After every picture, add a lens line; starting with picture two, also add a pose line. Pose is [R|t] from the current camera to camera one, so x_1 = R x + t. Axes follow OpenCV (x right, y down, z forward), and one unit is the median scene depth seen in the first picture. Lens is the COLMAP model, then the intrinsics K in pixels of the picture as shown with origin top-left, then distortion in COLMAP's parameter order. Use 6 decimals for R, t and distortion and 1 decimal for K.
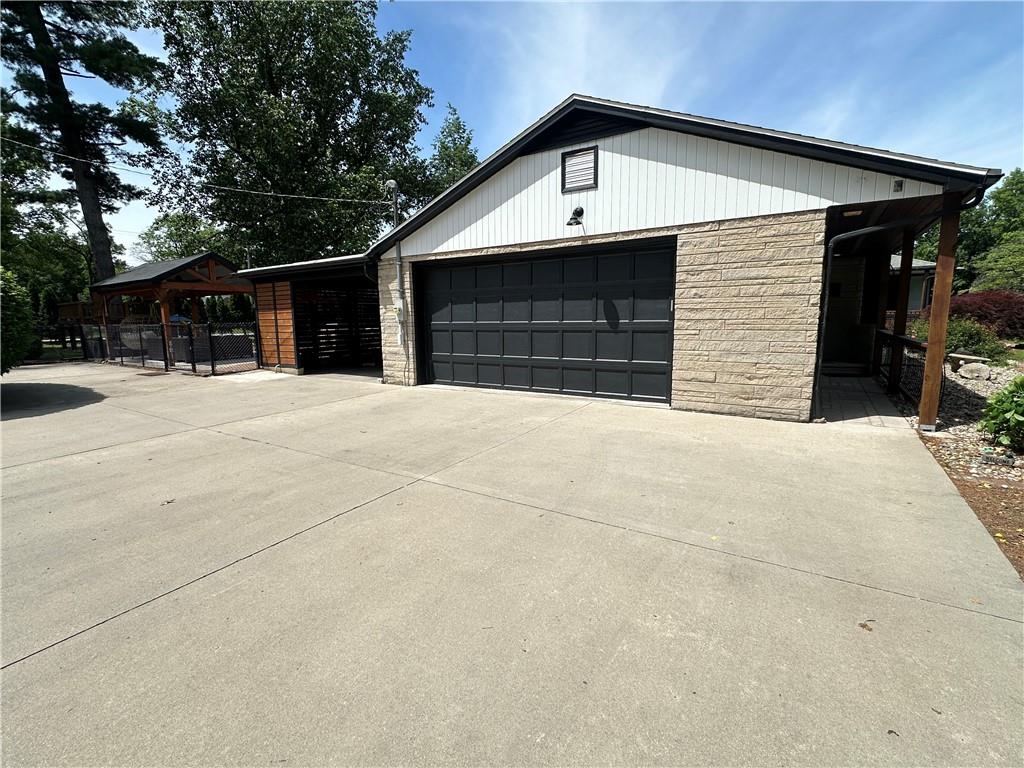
lens RADIAL K [[473.6, 0, 511.8], [0, 473.6, 380.1], [0, 0, 1]] dist [-0.001769, 0.000567]
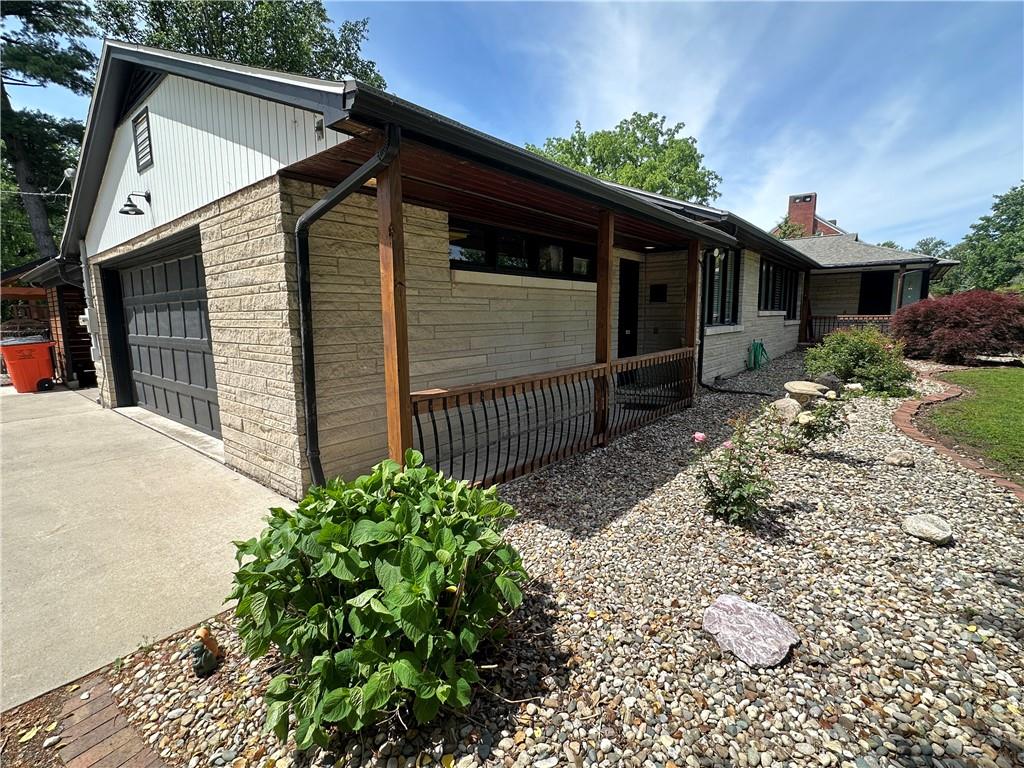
lens RADIAL K [[473.6, 0, 512.2], [0, 473.6, 384.2], [0, 0, 1]] dist [-0.001769, 0.000567]
pose [[0.992477, 0.018644, -0.120999, 0.582237], [-0.017345, 0.999780, 0.011780, -0.051211], [0.121192, -0.009592, 0.992583, 0.221319]]
